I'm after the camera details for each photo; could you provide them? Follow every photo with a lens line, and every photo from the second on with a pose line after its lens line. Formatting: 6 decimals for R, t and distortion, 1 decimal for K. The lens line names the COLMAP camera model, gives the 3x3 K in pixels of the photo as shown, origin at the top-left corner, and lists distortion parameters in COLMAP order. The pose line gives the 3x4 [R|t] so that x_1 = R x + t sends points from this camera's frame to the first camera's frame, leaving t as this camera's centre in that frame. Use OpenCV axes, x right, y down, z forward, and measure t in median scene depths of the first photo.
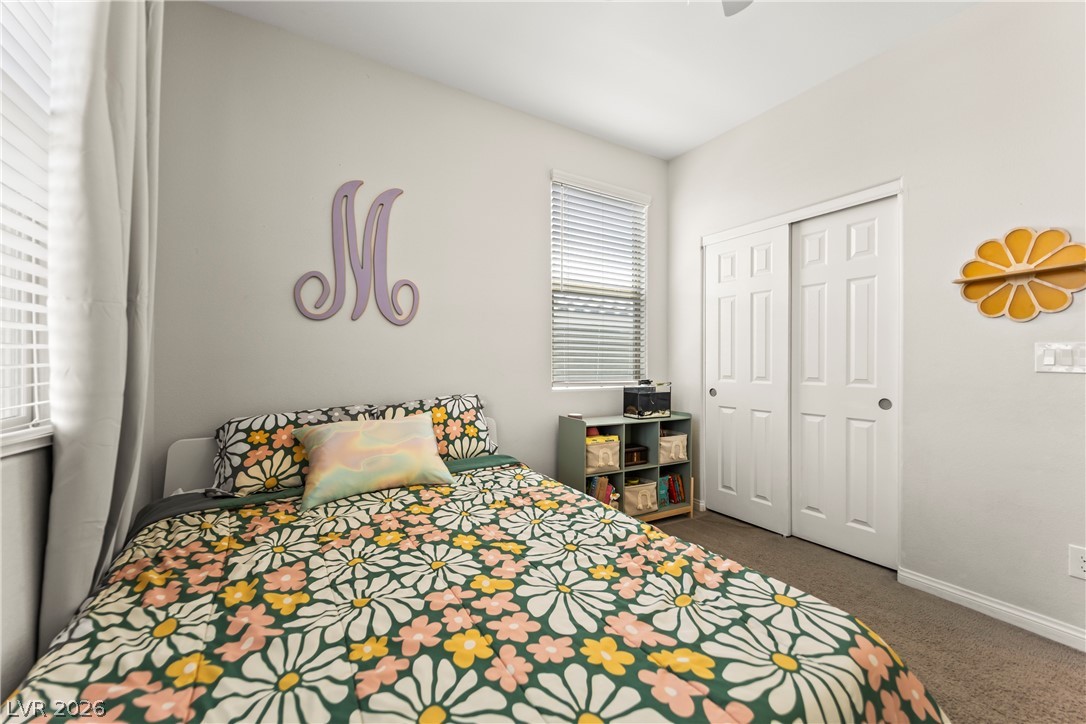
lens RADIAL K [[434.0, 0, 538.3], [0, 434.0, 357.8], [0, 0, 1]] dist [0.028967, -0.015691]
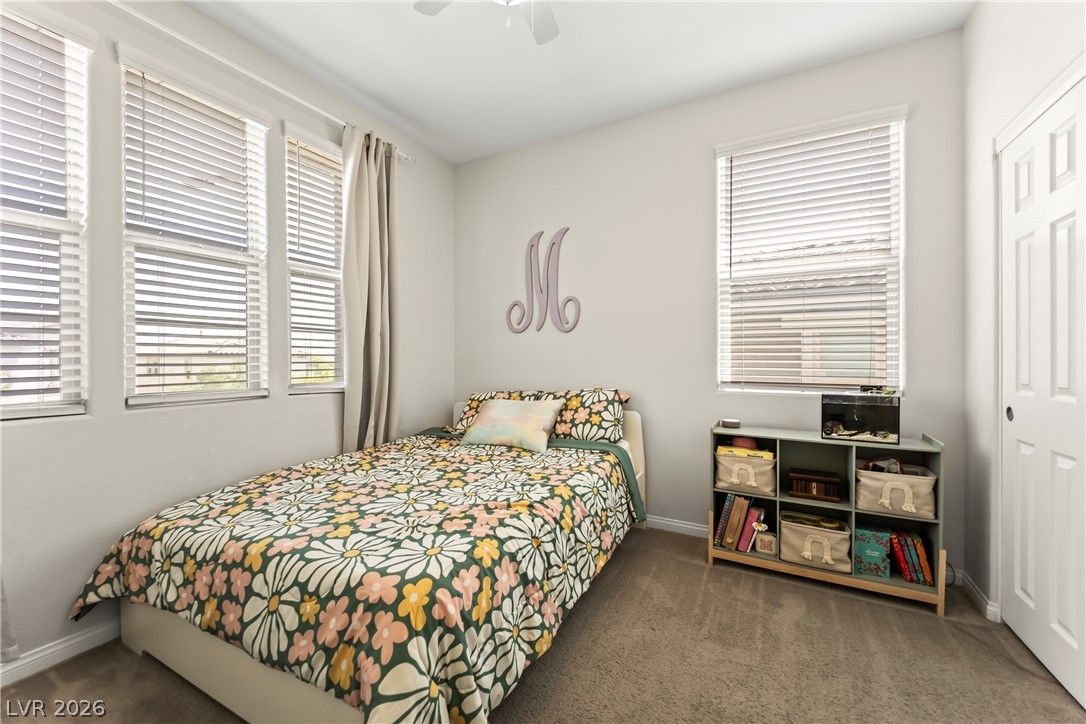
lens RADIAL K [[434.0, 0, 538.3], [0, 434.0, 357.8], [0, 0, 1]] dist [0.028967, -0.015691]
pose [[0.507938, -0.008828, -0.861349, 0.776976], [0.010186, 0.999939, -0.004241, 0.006650], [0.861334, -0.006620, 0.507997, 0.276205]]
